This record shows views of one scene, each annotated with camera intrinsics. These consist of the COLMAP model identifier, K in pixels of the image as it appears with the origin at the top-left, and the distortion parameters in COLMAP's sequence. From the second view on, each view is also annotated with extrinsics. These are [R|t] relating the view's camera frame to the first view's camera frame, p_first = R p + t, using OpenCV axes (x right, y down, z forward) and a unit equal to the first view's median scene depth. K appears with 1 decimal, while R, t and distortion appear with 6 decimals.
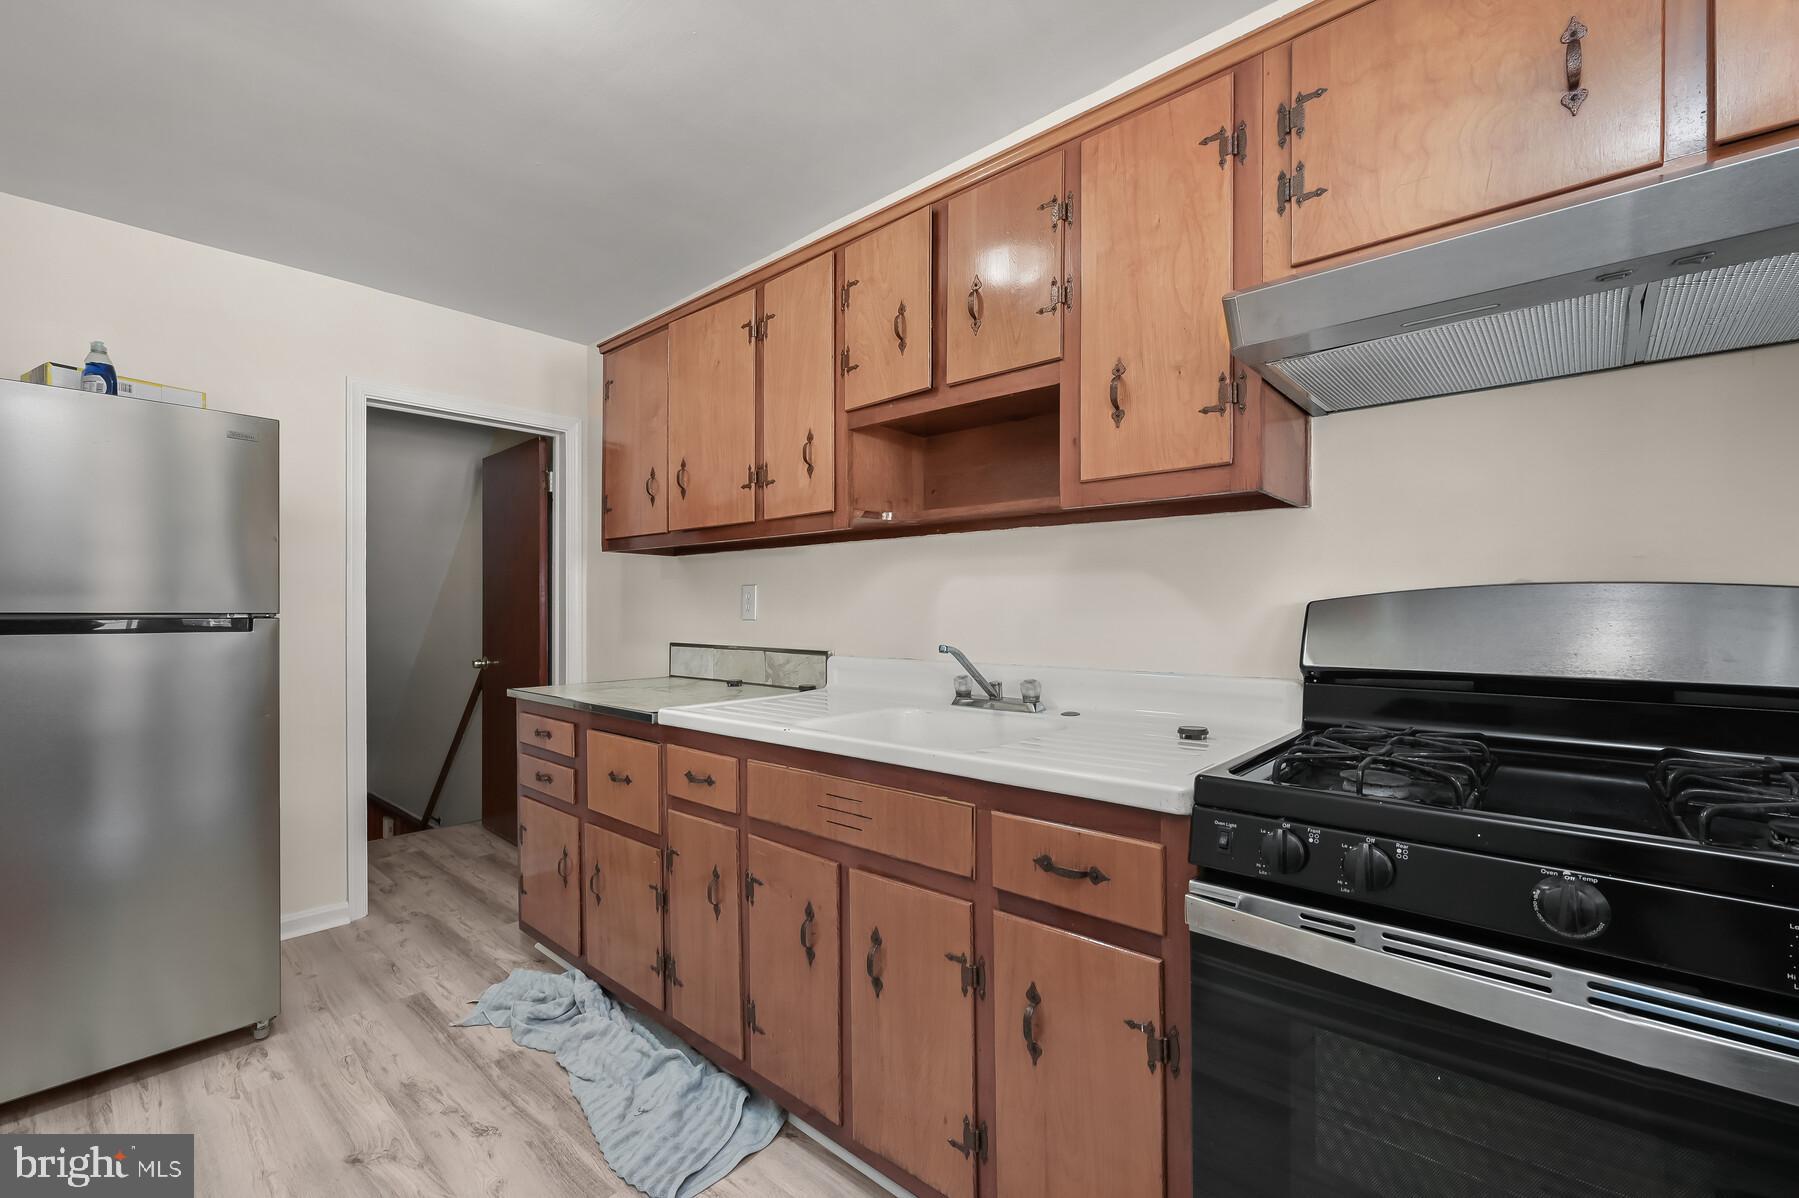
lens RADIAL K [[755.3, 0, 906.9], [0, 755.3, 611.9], [0, 0, 1]] dist [0.001748, 0.000142]
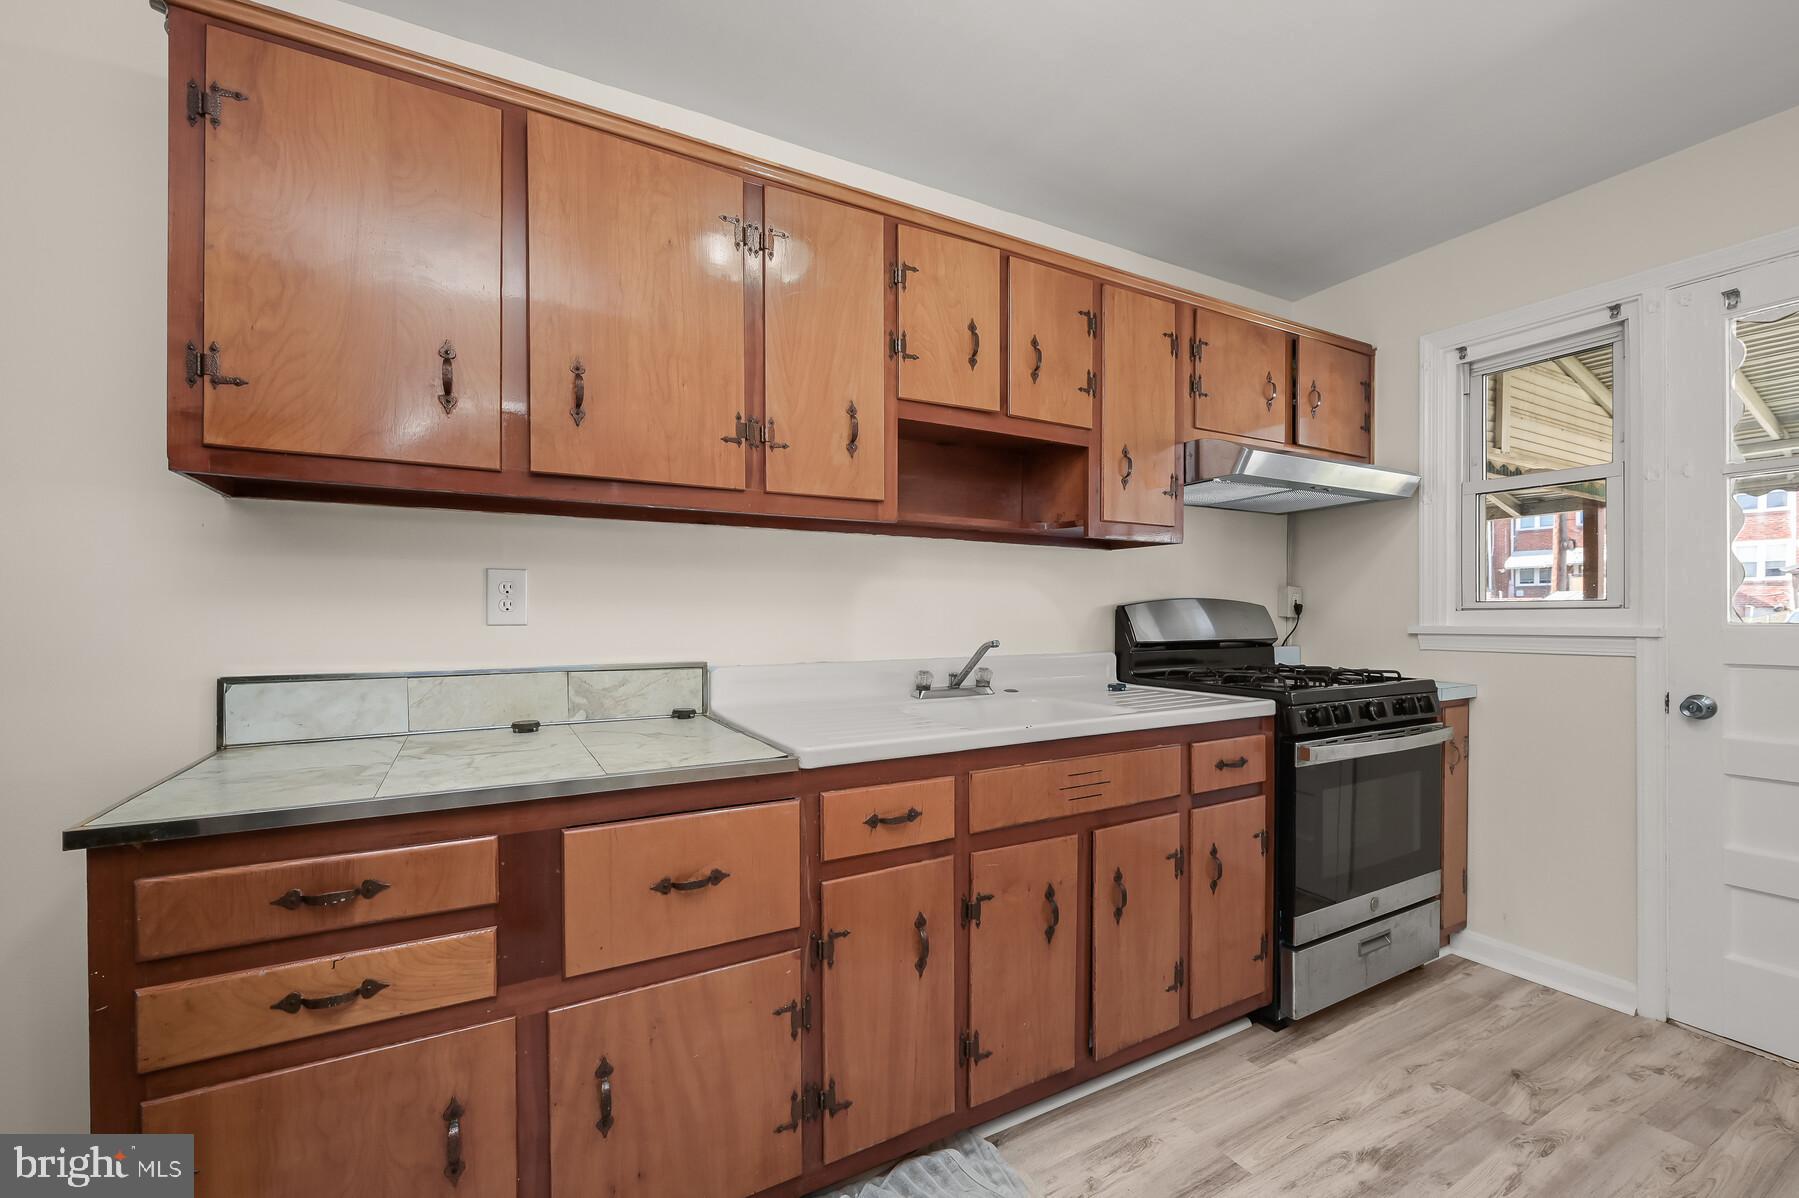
lens RADIAL K [[755.3, 0, 904.5], [0, 755.3, 620.1], [0, 0, 1]] dist [0.001748, 0.000142]
pose [[0.330770, -0.007290, 0.943683, -1.095343], [0.004154, 0.999972, 0.006268, 0.005619], [-0.943702, 0.001847, 0.330791, 0.771011]]
